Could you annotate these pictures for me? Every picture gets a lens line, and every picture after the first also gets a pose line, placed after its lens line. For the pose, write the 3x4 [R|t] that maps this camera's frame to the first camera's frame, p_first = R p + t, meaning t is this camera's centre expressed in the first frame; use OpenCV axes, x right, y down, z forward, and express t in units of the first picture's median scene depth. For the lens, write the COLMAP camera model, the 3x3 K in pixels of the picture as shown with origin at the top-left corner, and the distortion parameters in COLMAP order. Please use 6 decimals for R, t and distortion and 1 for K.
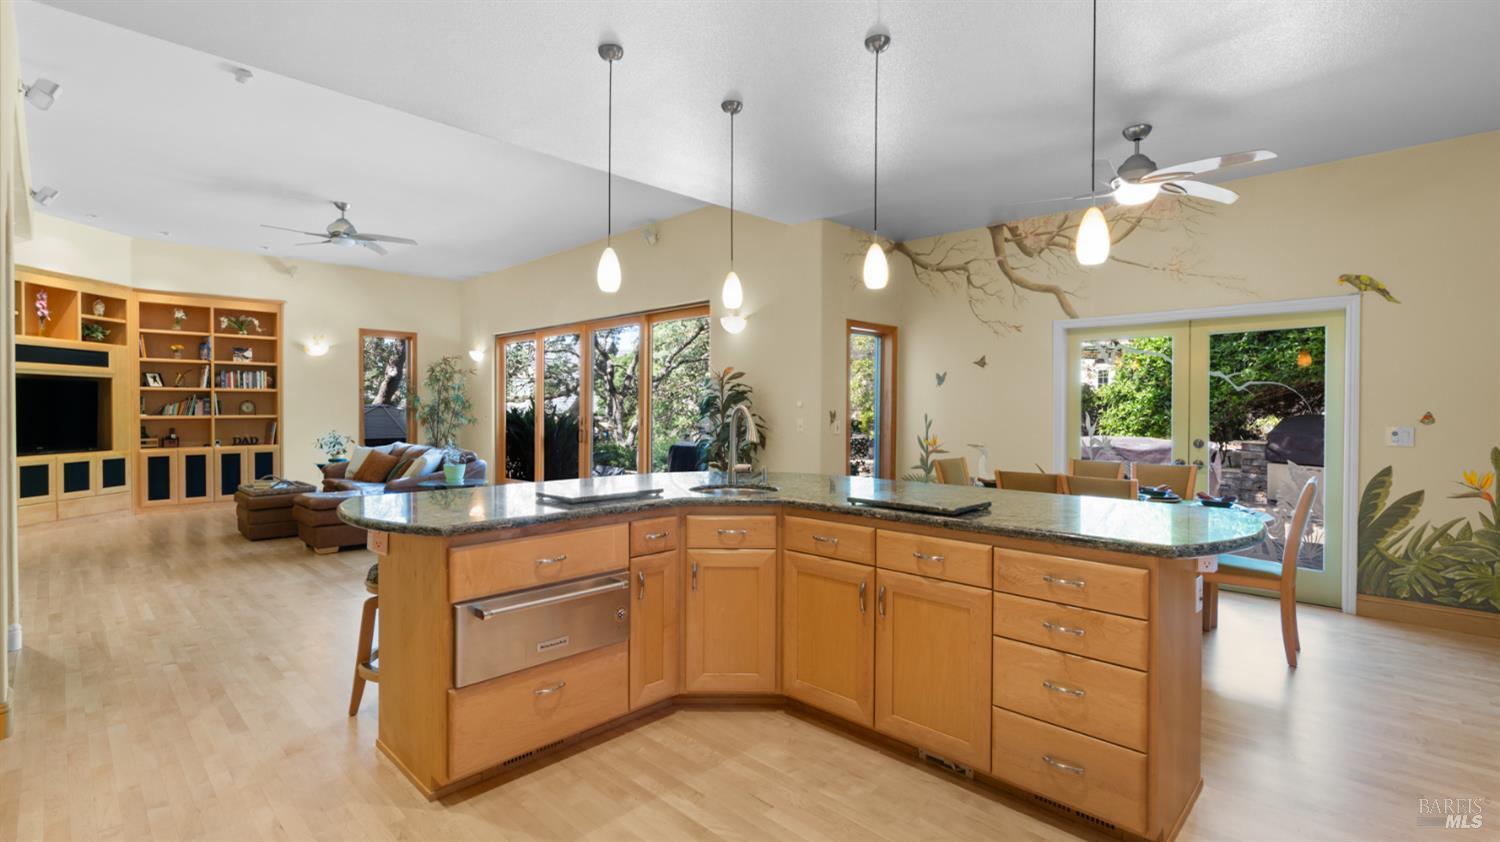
lens RADIAL K [[685.0, 0, 751.3], [0, 685.0, 418.0], [0, 0, 1]] dist [-0.001773, -0.001280]
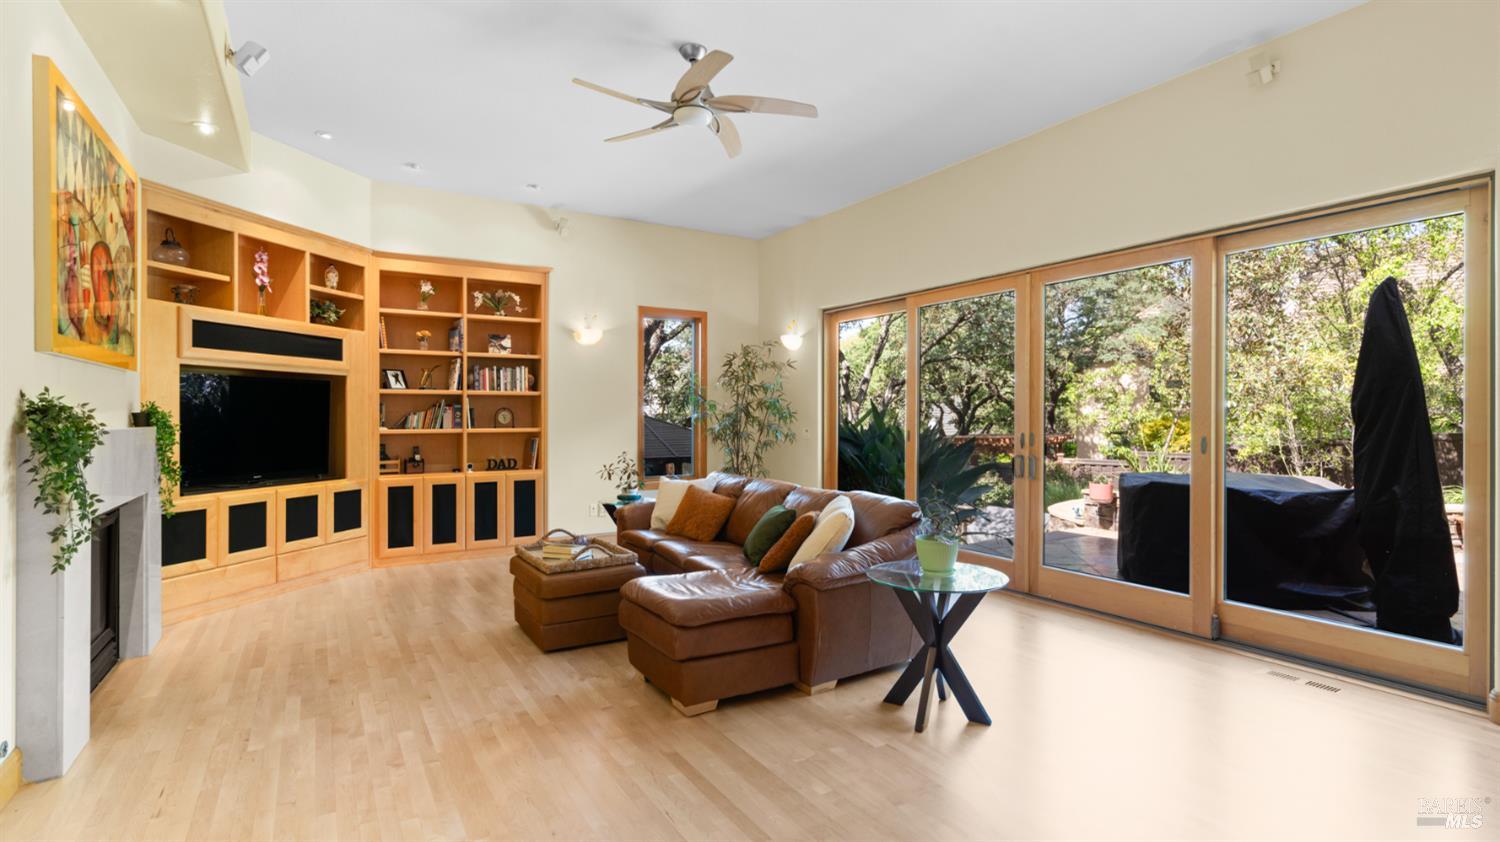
lens RADIAL K [[736.8, 0, 750.0], [0, 736.8, 421.0], [0, 0, 1]] dist [-0.000236, 0.000786]
pose [[0.966715, 0.001334, -0.255851, -0.311843], [-0.003620, 0.999958, -0.008467, -0.006557], [0.255829, 0.009111, 0.966679, 0.342811]]
